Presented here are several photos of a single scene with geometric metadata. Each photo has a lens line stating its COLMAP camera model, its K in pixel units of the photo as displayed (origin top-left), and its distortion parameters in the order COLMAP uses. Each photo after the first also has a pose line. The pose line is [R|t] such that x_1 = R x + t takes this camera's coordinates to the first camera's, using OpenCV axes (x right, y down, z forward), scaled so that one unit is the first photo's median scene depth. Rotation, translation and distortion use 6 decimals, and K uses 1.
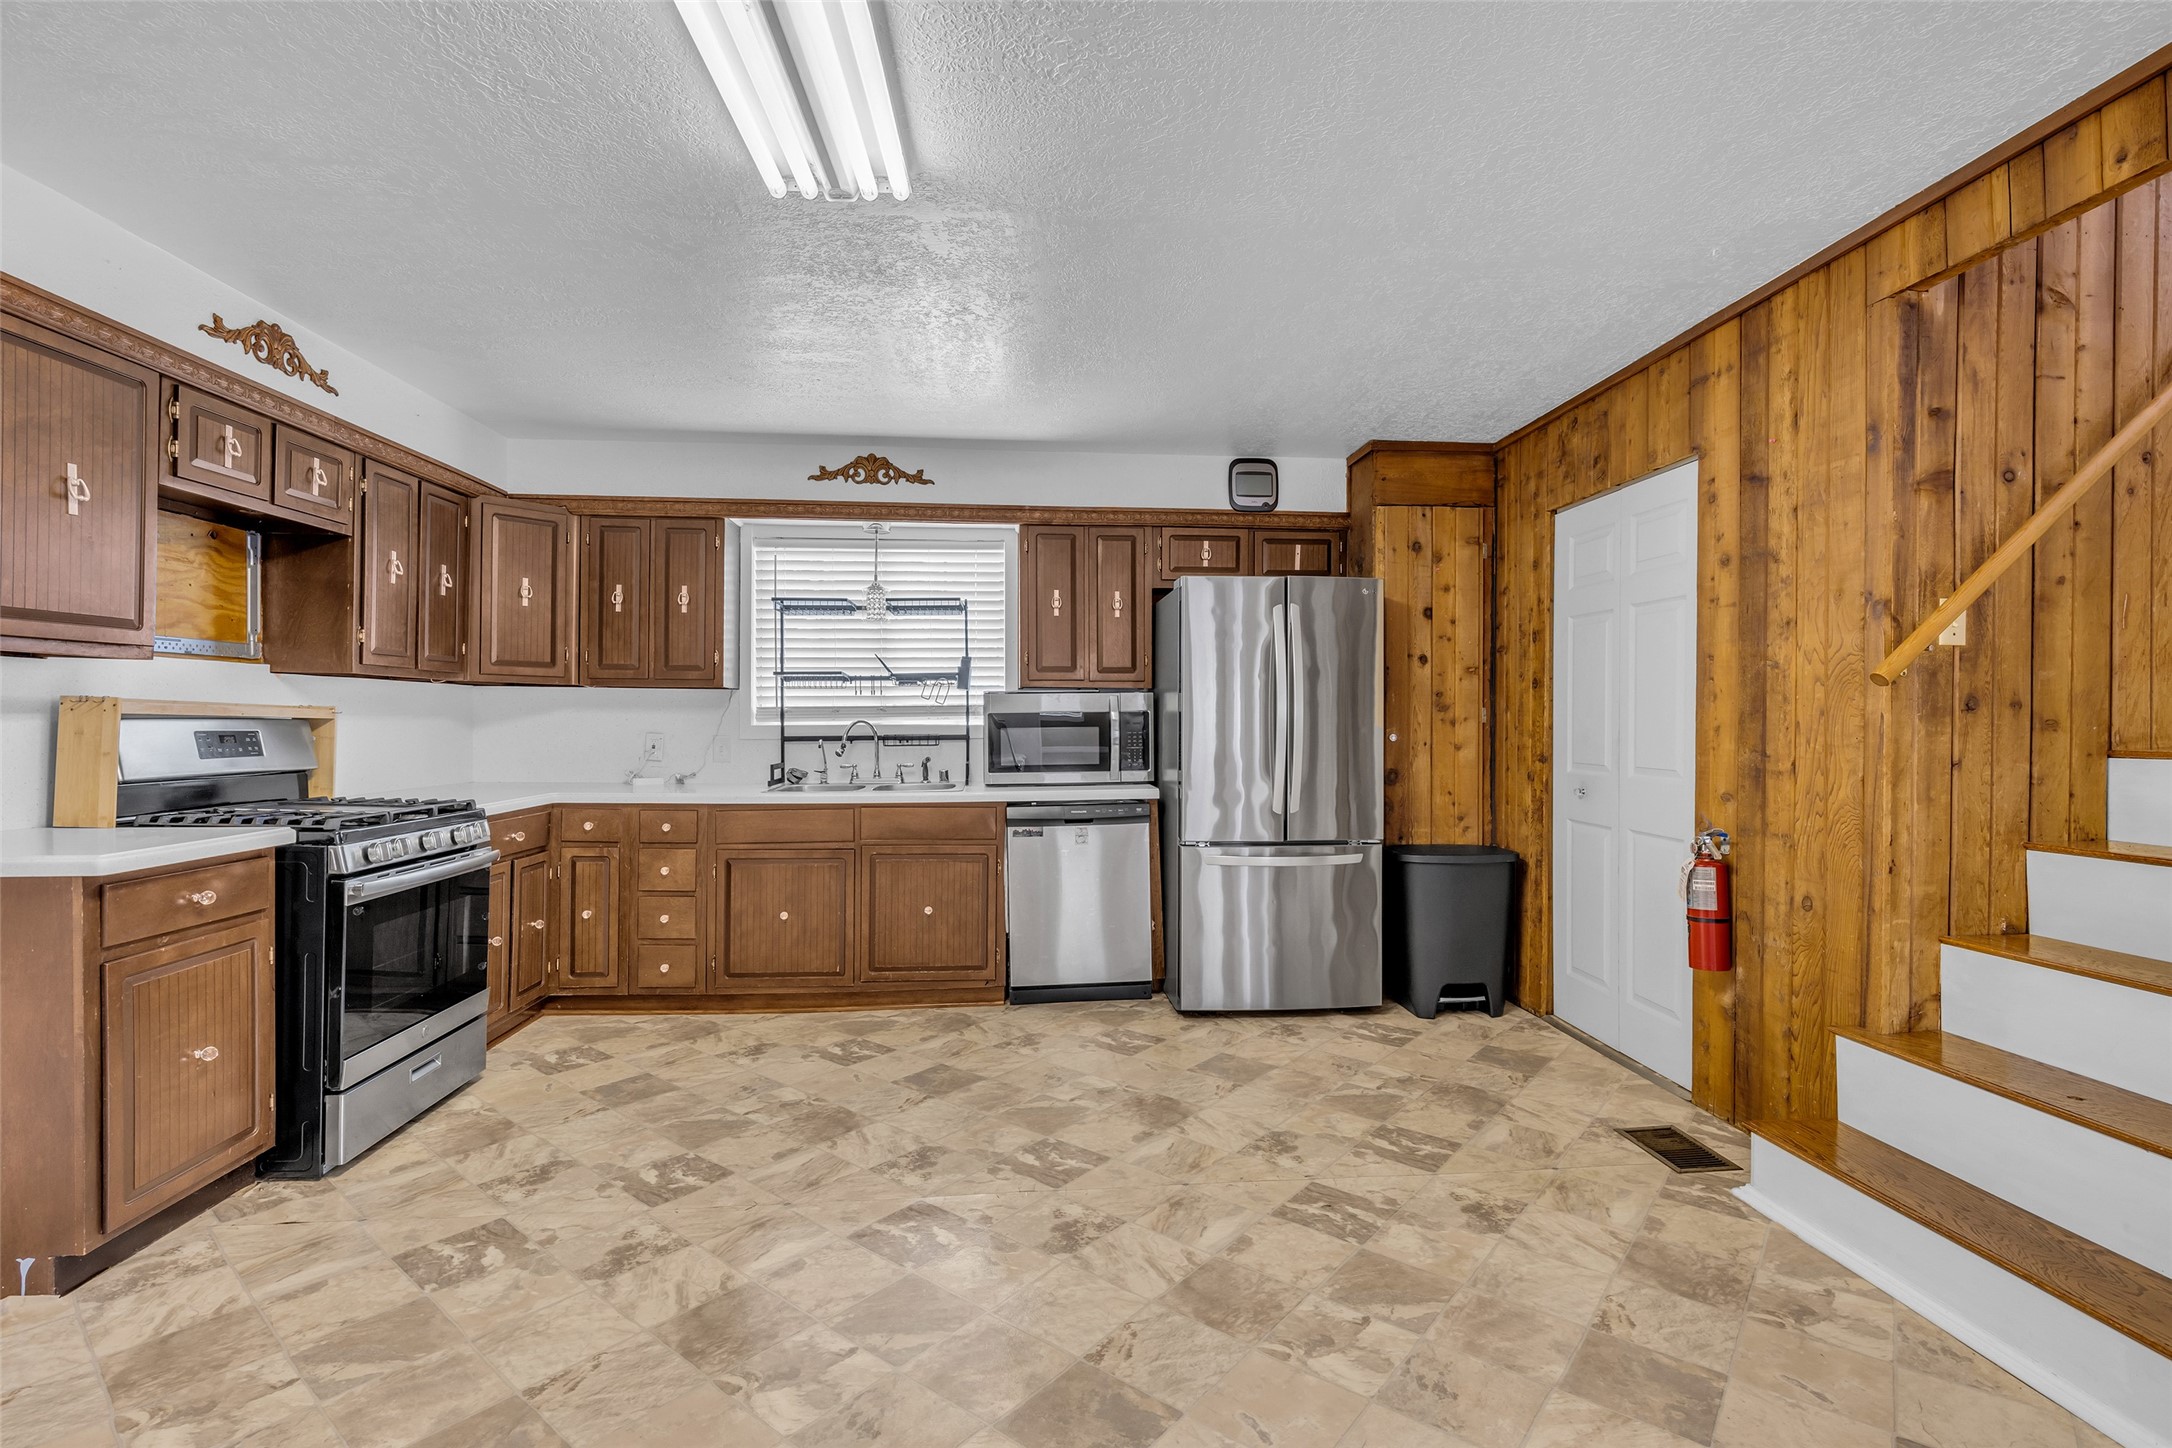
lens RADIAL K [[1001.4, 0, 1081.5], [0, 1001.4, 718.4], [0, 0, 1]] dist [-0.011818, 0.000476]
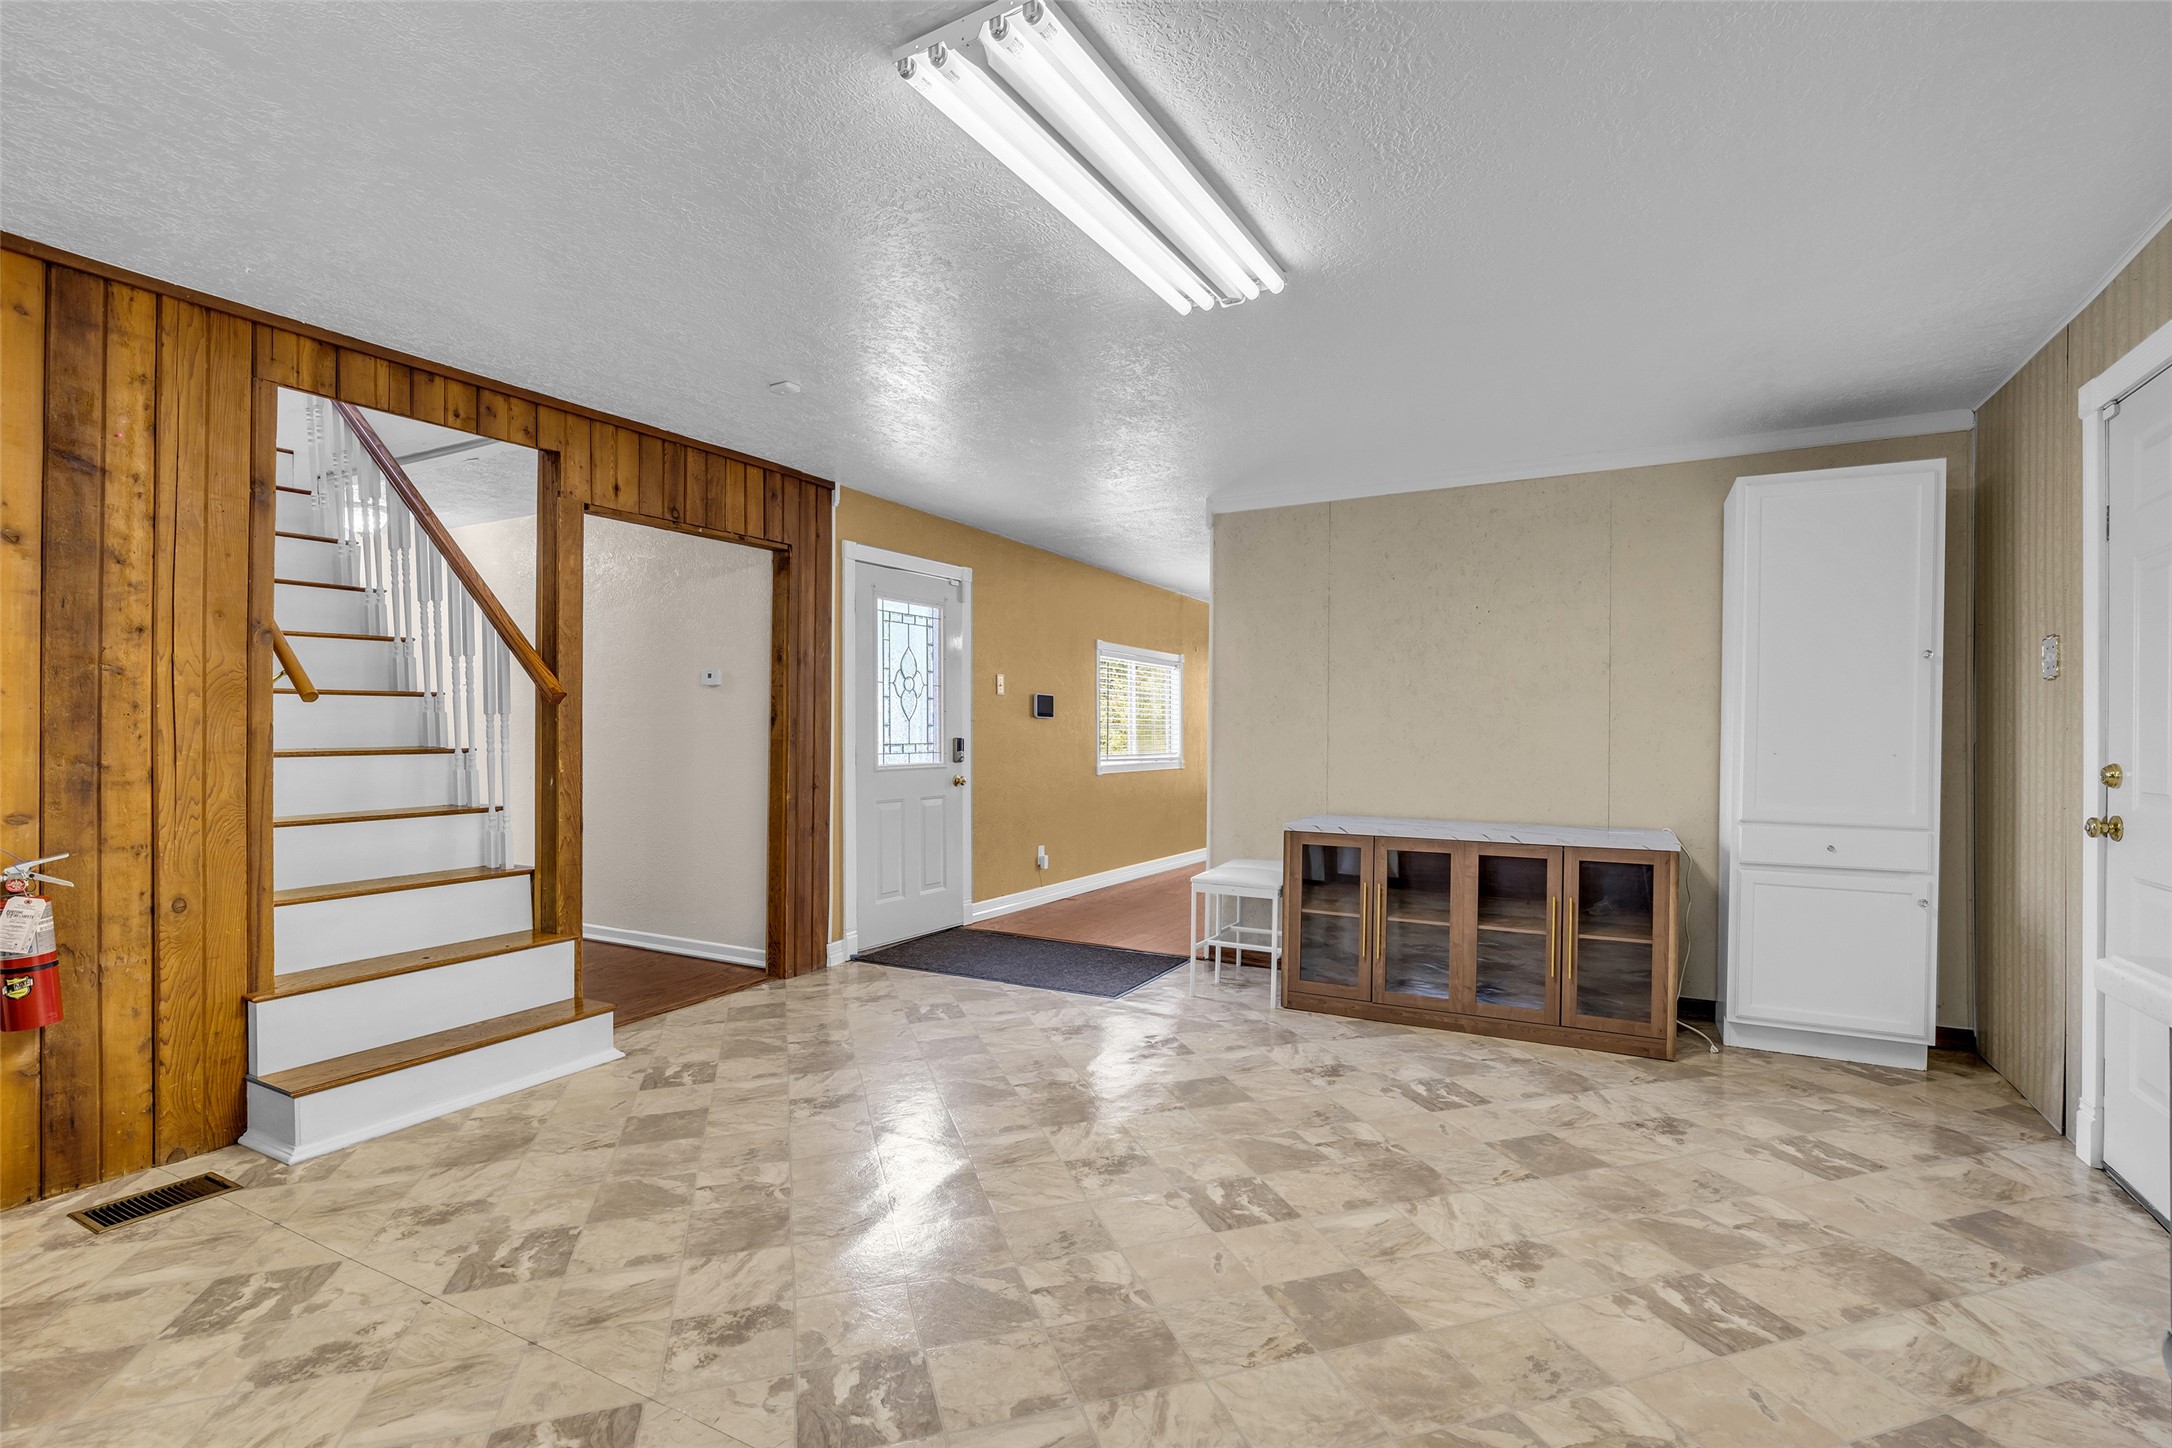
lens RADIAL K [[997.8, 0, 1079.1], [0, 997.8, 735.1], [0, 0, 1]] dist [-0.011601, 0.000222]
pose [[-0.835091, 0.002879, 0.550104, -0.438101], [0.000844, 0.999992, -0.003952, 0.009453], [-0.550110, -0.002836, -0.835087, 0.945567]]
